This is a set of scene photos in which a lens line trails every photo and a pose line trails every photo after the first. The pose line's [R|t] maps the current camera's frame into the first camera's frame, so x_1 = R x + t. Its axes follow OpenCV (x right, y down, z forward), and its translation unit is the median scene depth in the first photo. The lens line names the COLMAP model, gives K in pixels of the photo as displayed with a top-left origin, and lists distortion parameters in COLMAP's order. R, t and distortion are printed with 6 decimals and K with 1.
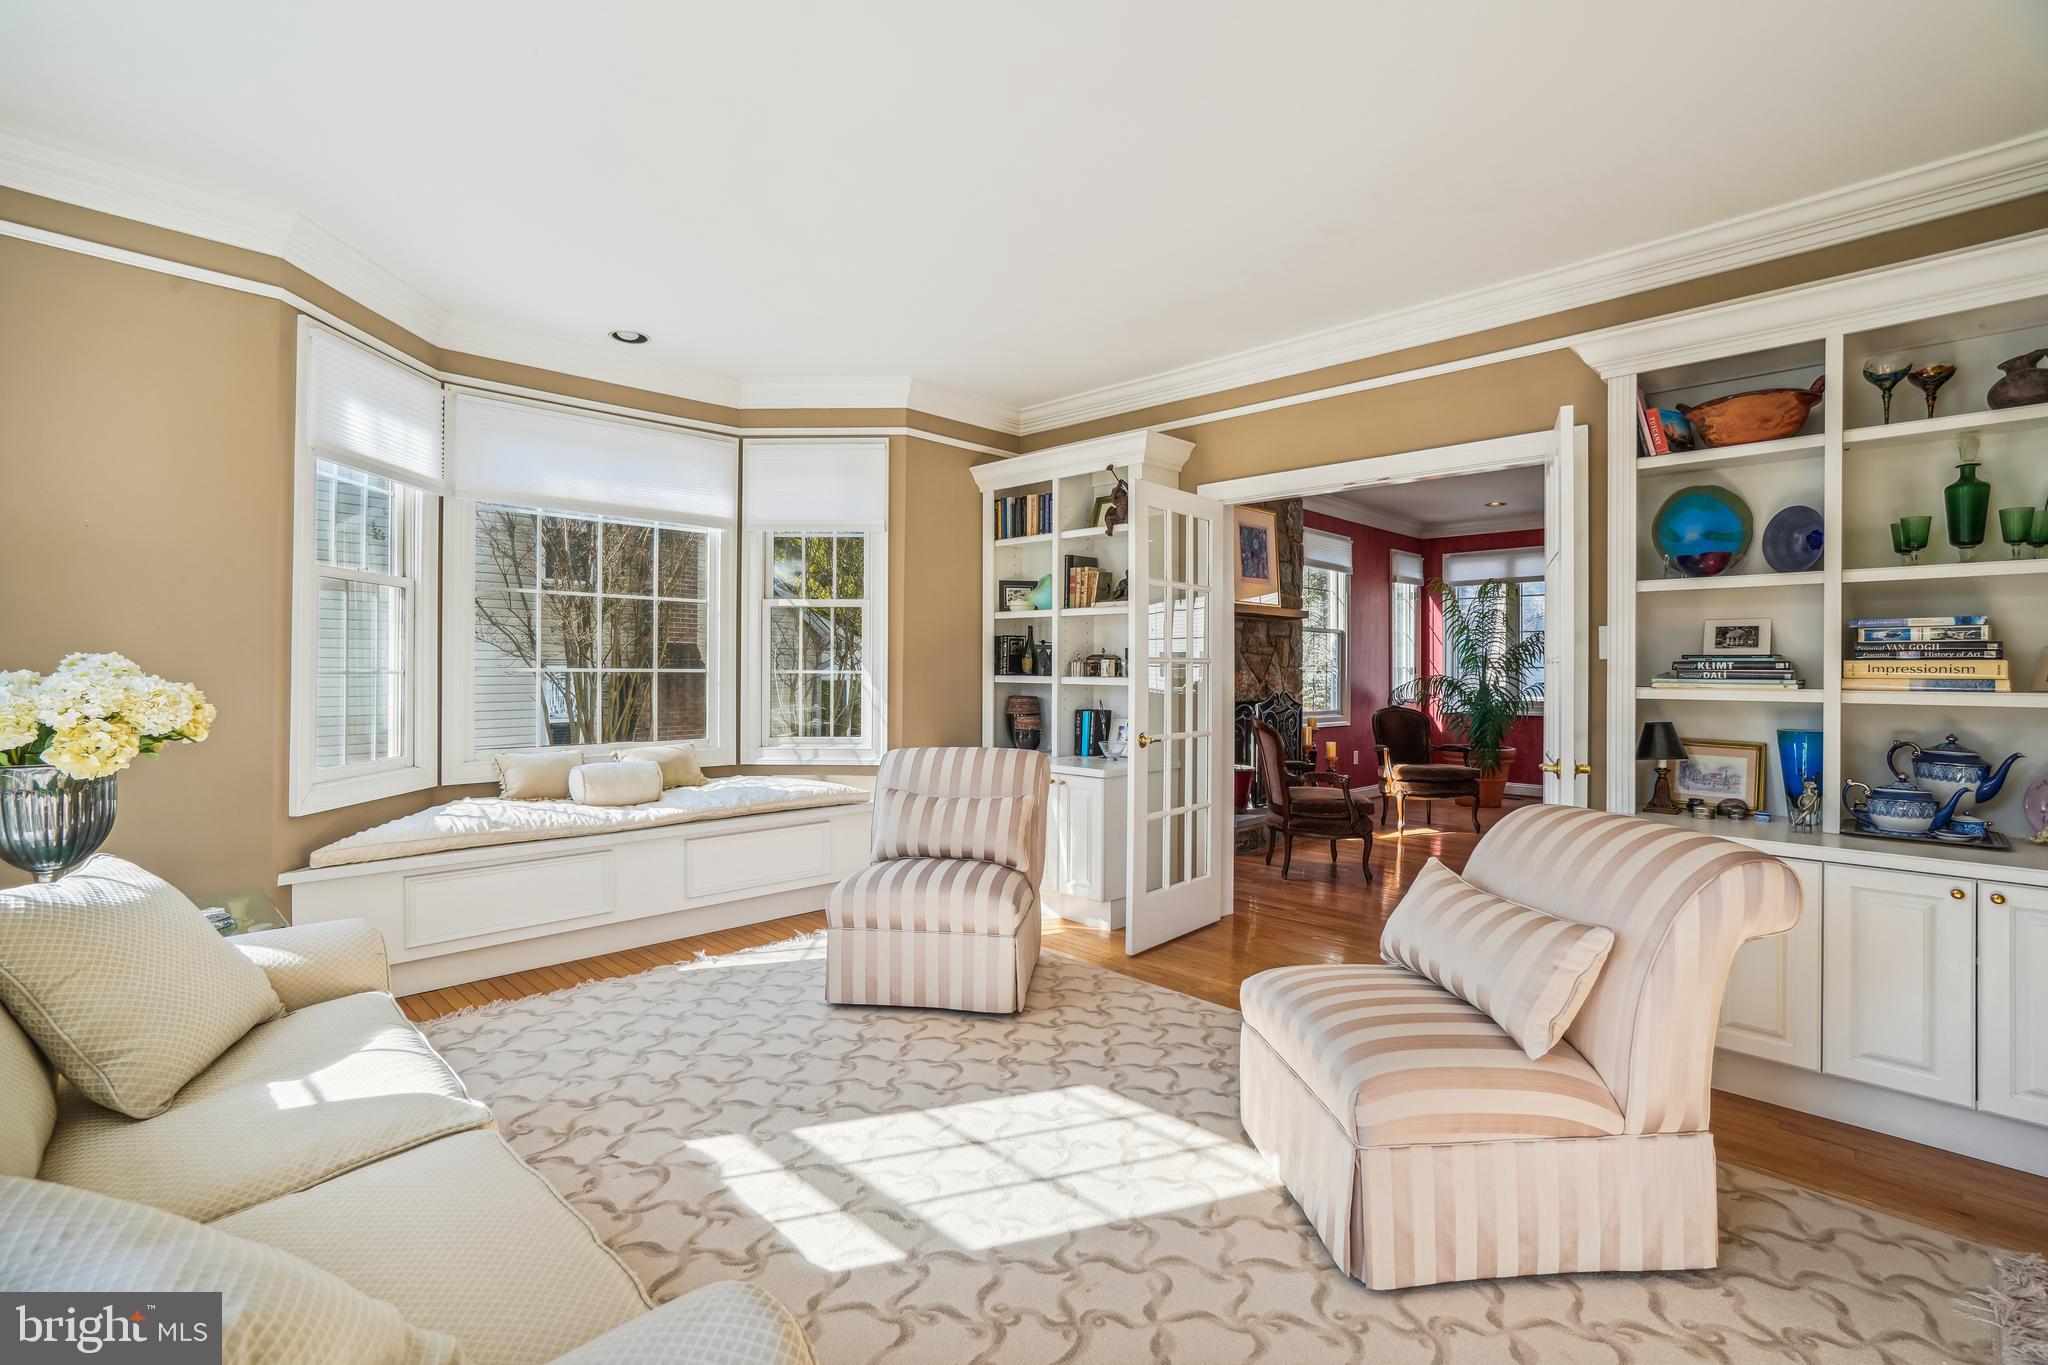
lens RADIAL K [[935.5, 0, 1008.7], [0, 935.5, 661.8], [0, 0, 1]] dist [-0.026847, 0.006349]
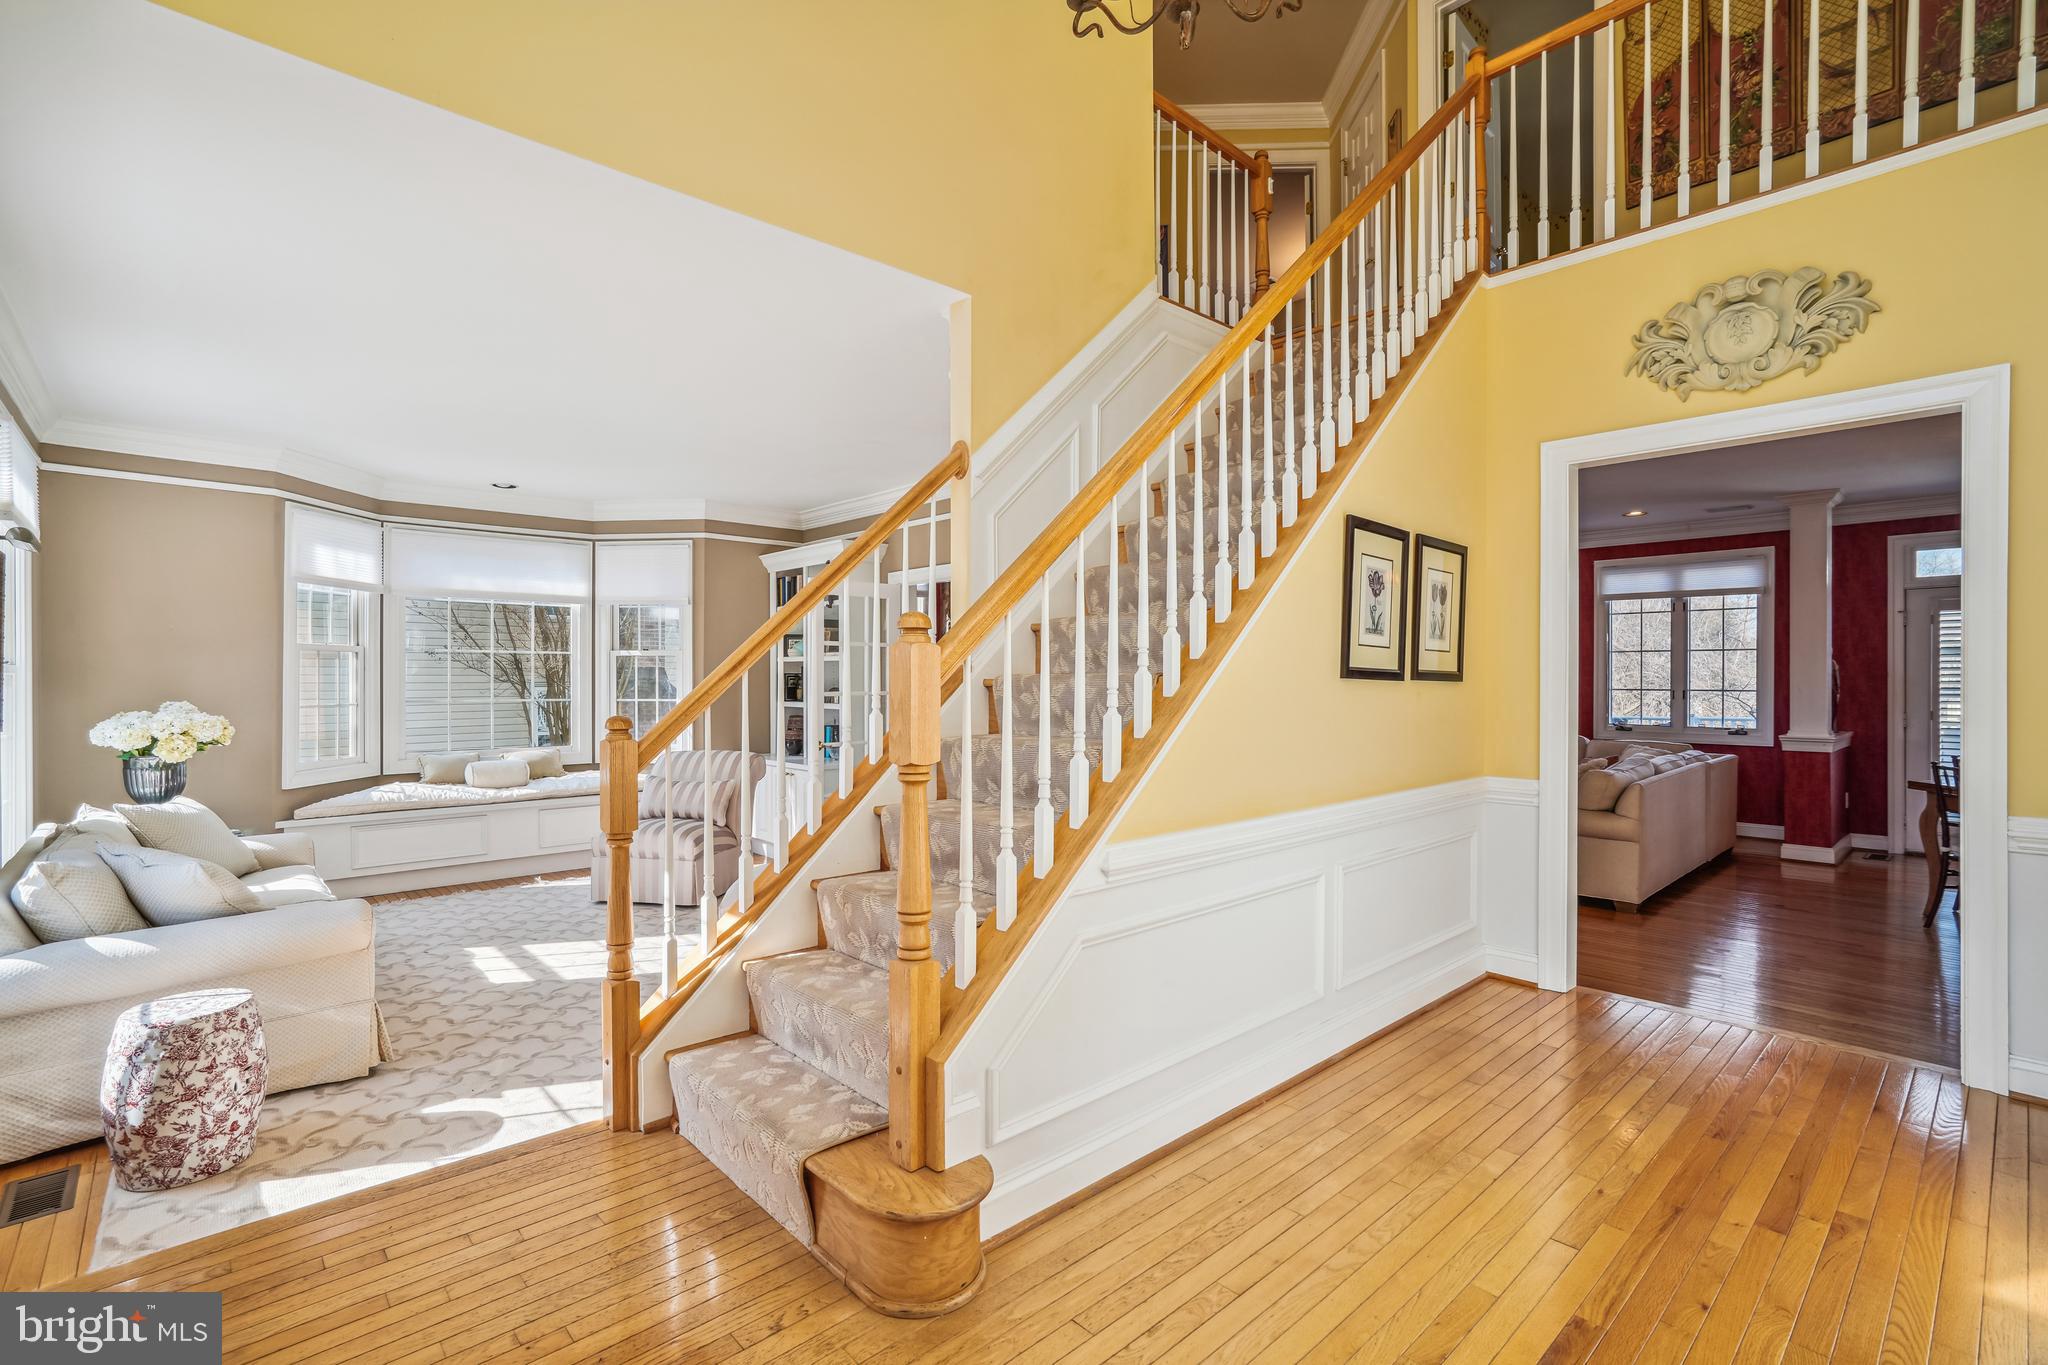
lens RADIAL K [[932.4, 0, 991.6], [0, 932.4, 676.6], [0, 0, 1]] dist [-0.008700, 0.000571]
pose [[0.998353, -0.005096, -0.057148, 0.706965], [0.005278, 0.999981, 0.003034, -0.047237], [0.057132, -0.003331, 0.998361, -0.723115]]
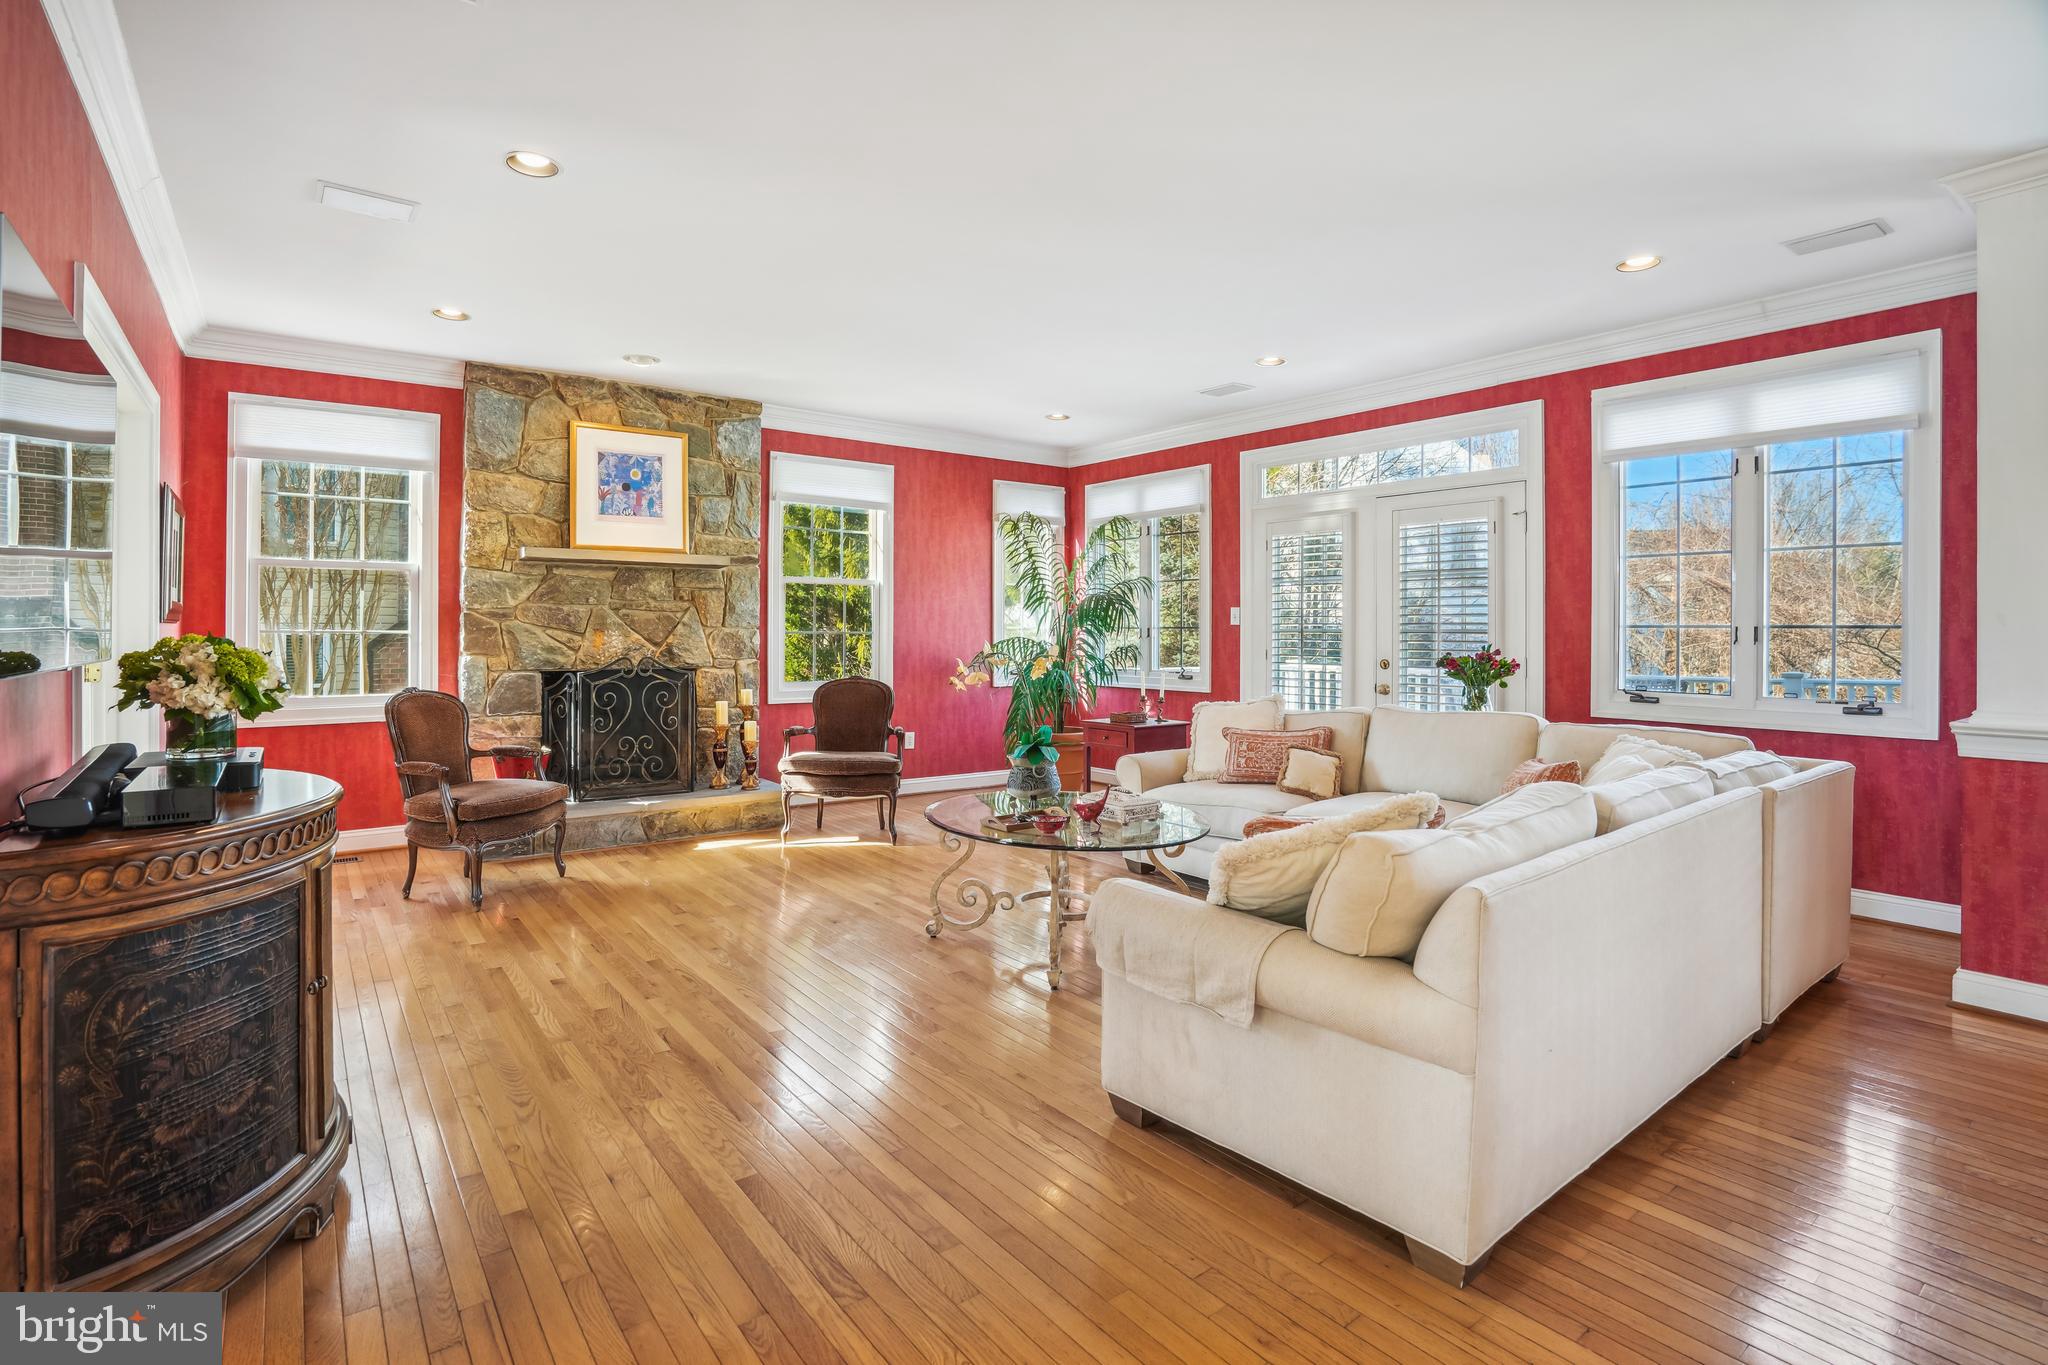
lens RADIAL K [[984.7, 0, 984.3], [0, 984.7, 616.7], [0, 0, 1]] dist [-0.012972, 0.000332]
pose [[0.990215, -0.001379, -0.139544, 1.627690], [0.000719, 0.999988, -0.004781, 0.003519], [0.139549, 0.004634, 0.990204, 0.482731]]
